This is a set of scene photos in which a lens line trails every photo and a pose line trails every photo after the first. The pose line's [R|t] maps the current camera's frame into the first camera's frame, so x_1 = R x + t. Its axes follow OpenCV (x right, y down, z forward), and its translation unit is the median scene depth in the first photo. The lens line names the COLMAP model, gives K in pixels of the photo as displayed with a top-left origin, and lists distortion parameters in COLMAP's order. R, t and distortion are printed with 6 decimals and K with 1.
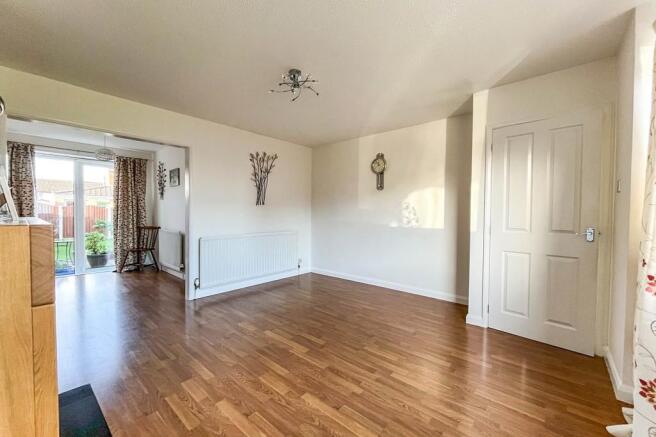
lens RADIAL K [[266.1, 0, 326.6], [0, 266.1, 219.3], [0, 0, 1]] dist [-0.000177, 0.000028]
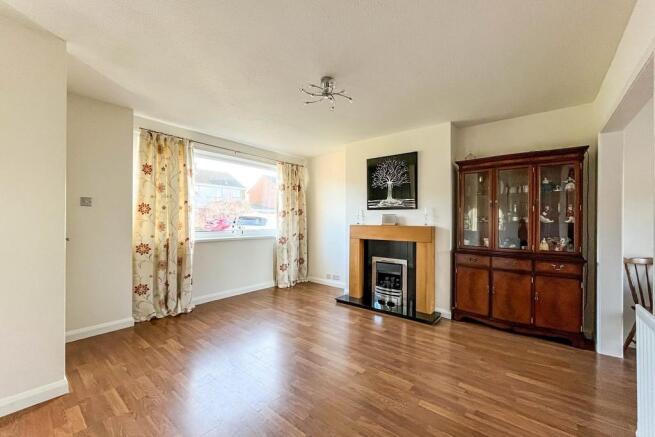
lens RADIAL K [[265.7, 0, 326.1], [0, 265.7, 219.3], [0, 0, 1]] dist [-0.000177, 0.000028]
pose [[-0.999439, -0.008909, -0.032284, -0.068274], [-0.009839, 0.999538, 0.028757, -0.057927], [0.032013, 0.029058, -0.999065, 1.488032]]
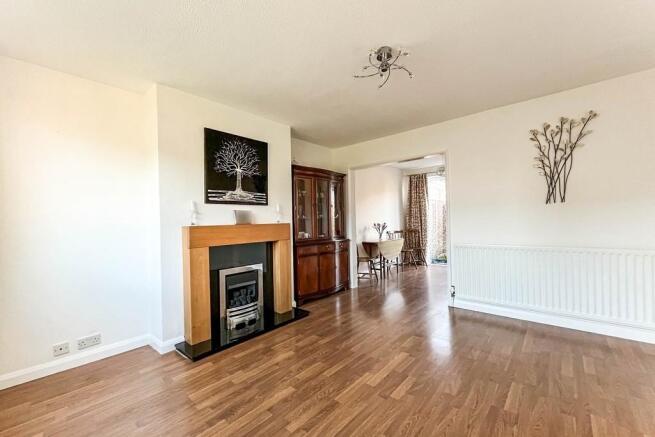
lens RADIAL K [[265.7, 0, 326.1], [0, 265.7, 219.3], [0, 0, 1]] dist [-0.000177, 0.000028]
pose [[-0.008157, -0.008983, -0.999926, 0.539460], [-0.001193, 0.999959, -0.008973, -0.009825], [0.999966, 0.001119, -0.008168, 0.615851]]
